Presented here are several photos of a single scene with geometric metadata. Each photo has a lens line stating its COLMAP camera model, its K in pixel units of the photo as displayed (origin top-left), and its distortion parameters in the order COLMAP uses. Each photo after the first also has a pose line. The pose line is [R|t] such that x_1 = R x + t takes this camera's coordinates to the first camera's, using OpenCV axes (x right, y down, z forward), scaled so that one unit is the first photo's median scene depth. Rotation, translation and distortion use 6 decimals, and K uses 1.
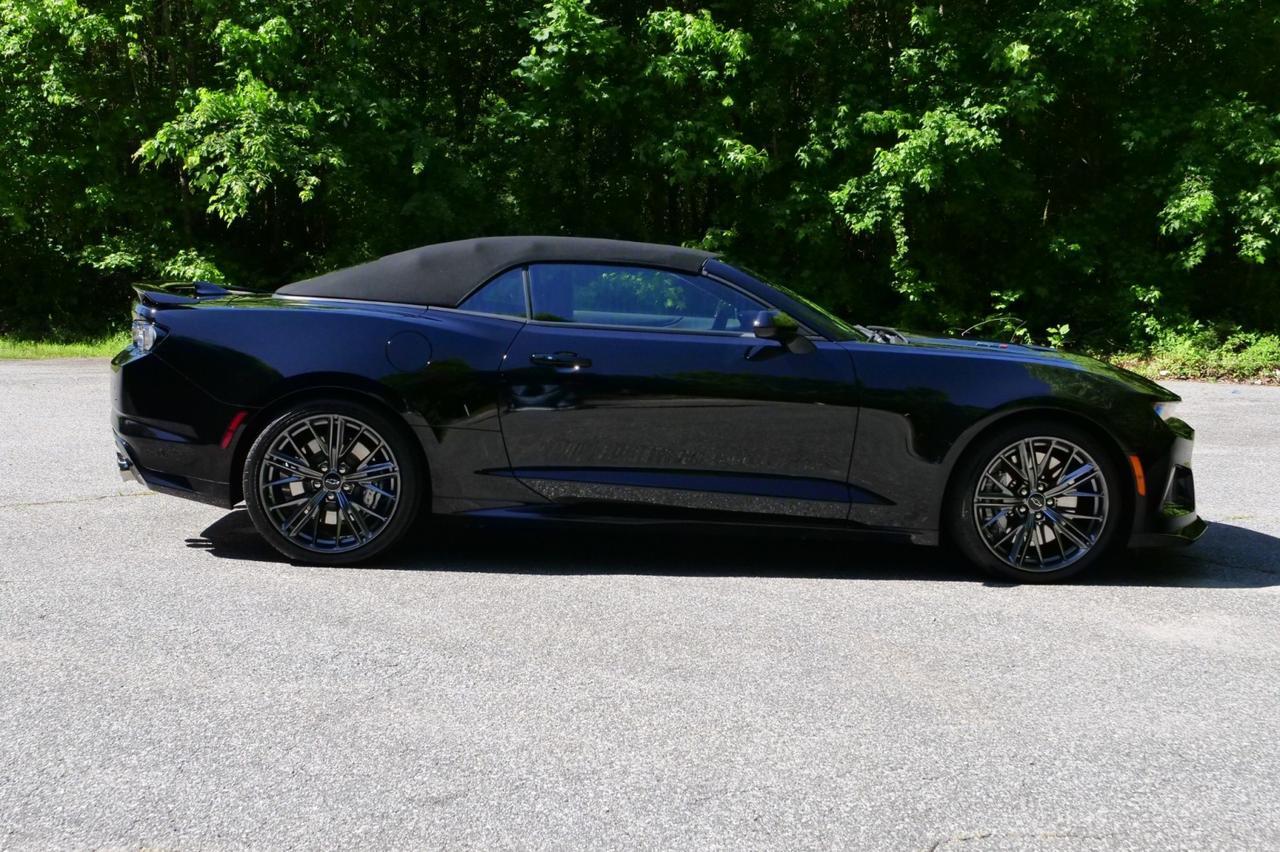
lens RADIAL K [[1871.4, 0, 646.2], [0, 1871.4, 472.1], [0, 0, 1]] dist [-0.027526, -0.098278]
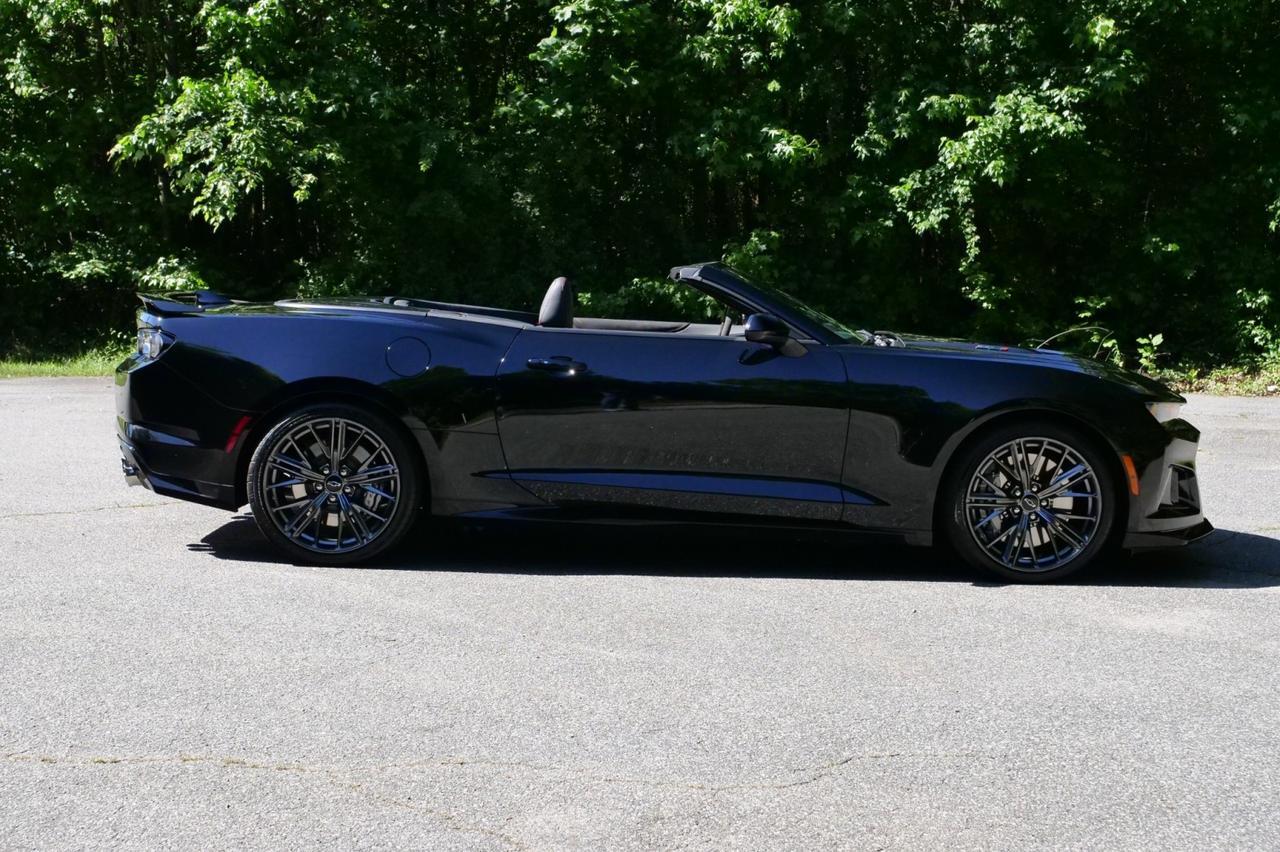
lens RADIAL K [[2420.9, 0, 640.0], [0, 2420.9, 426.0], [0, 0, 1]] dist [0.012364, -0.388659]
pose [[0.999333, -0.004758, -0.036196, 0.021247], [0.003077, 0.998920, -0.046353, 0.015818], [0.036377, 0.046210, 0.998269, -0.142184]]
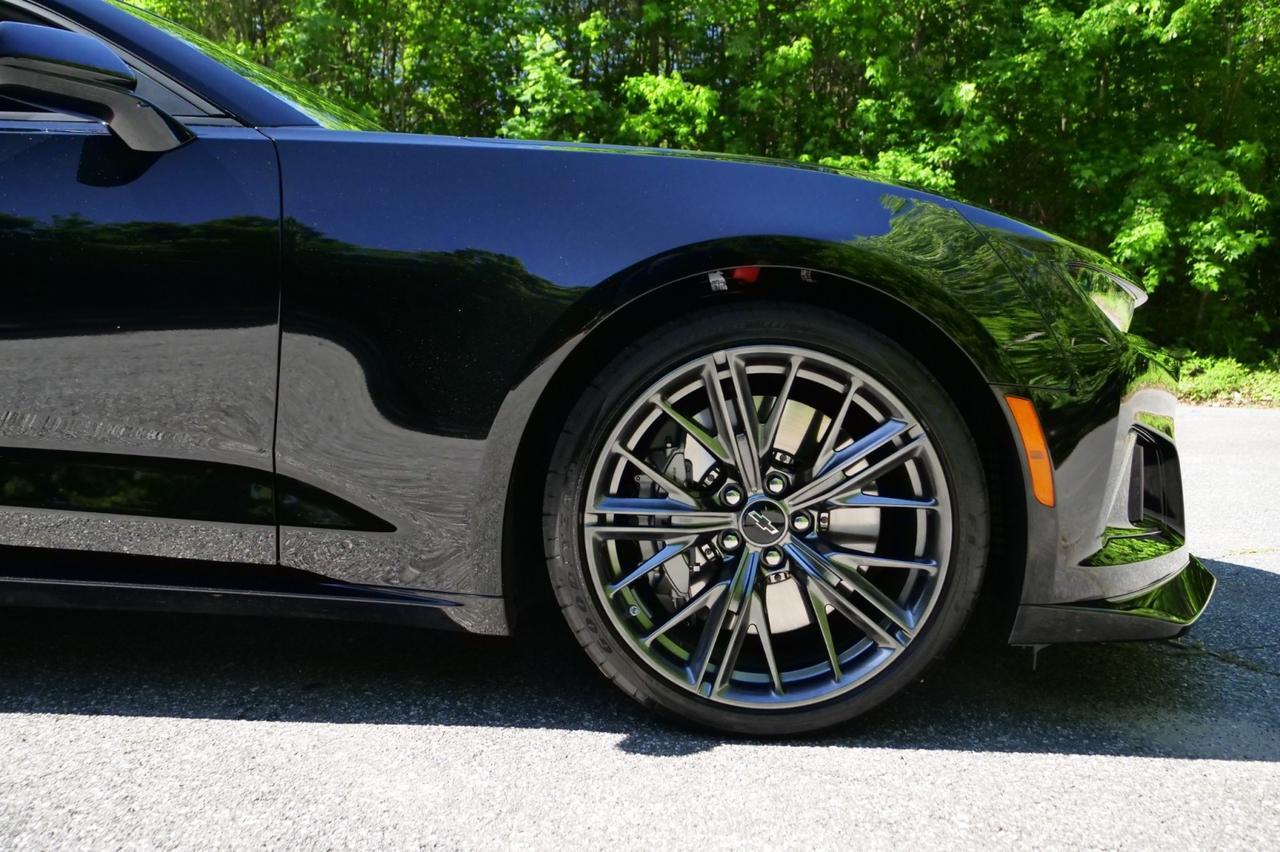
lens RADIAL K [[1156.6, 0, 681.5], [0, 1156.6, 428.9], [0, 0, 1]] dist [-0.006509, -0.000448]
pose [[0.995481, -0.007898, -0.094627, 0.098474], [0.001592, 0.997783, -0.066529, 0.005748], [0.094943, 0.066078, 0.993287, 0.349065]]
